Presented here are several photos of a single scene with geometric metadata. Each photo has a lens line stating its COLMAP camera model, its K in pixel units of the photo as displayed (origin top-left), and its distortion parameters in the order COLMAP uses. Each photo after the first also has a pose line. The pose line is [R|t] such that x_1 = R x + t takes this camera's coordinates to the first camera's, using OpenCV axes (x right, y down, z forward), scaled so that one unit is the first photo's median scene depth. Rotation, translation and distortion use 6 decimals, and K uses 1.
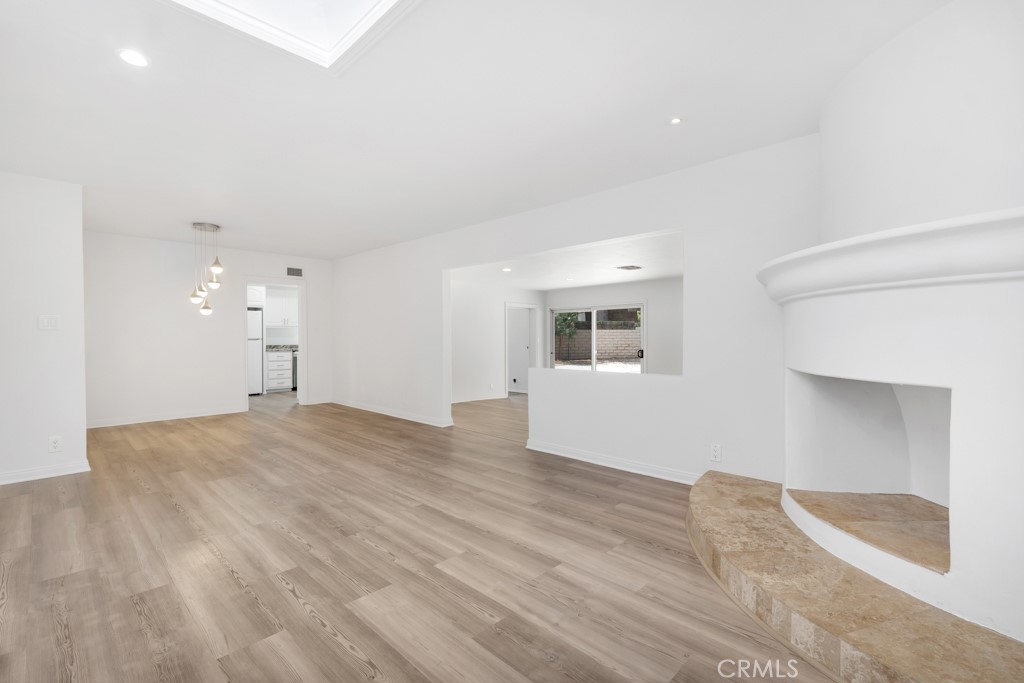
lens RADIAL K [[464.7, 0, 514.3], [0, 464.7, 341.2], [0, 0, 1]] dist [0.001043, 0.000188]
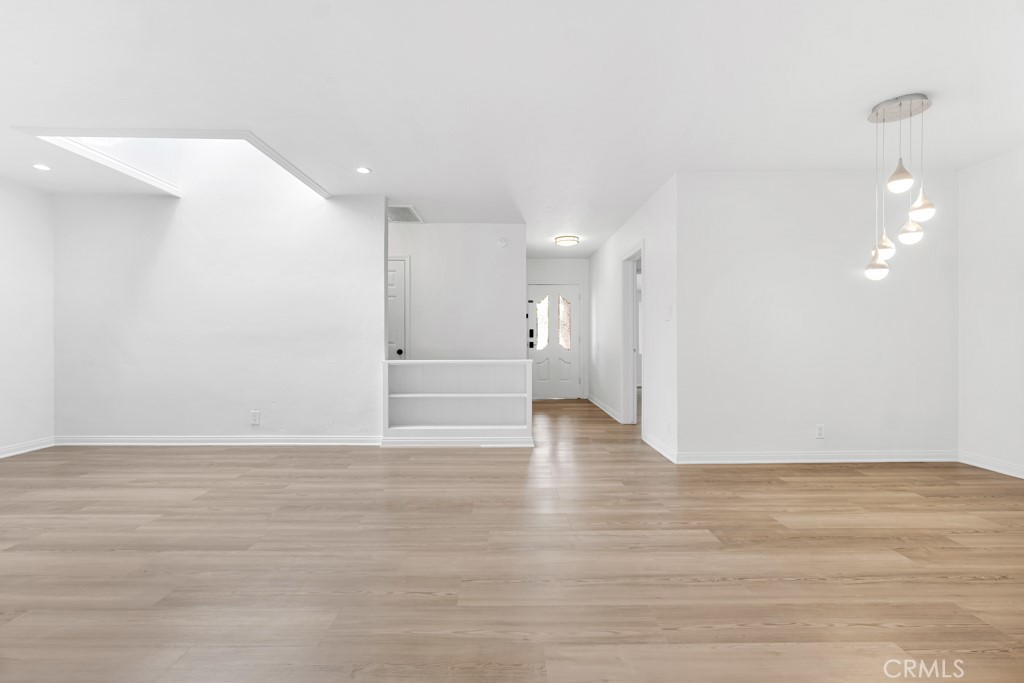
lens RADIAL K [[464.7, 0, 511.6], [0, 464.7, 339.4], [0, 0, 1]] dist [0.001043, 0.000188]
pose [[-0.720088, 0.000498, -0.693882, 0.007487], [-0.005322, 0.999966, 0.006240, 0.018614], [0.693862, 0.008186, -0.720061, 1.892500]]
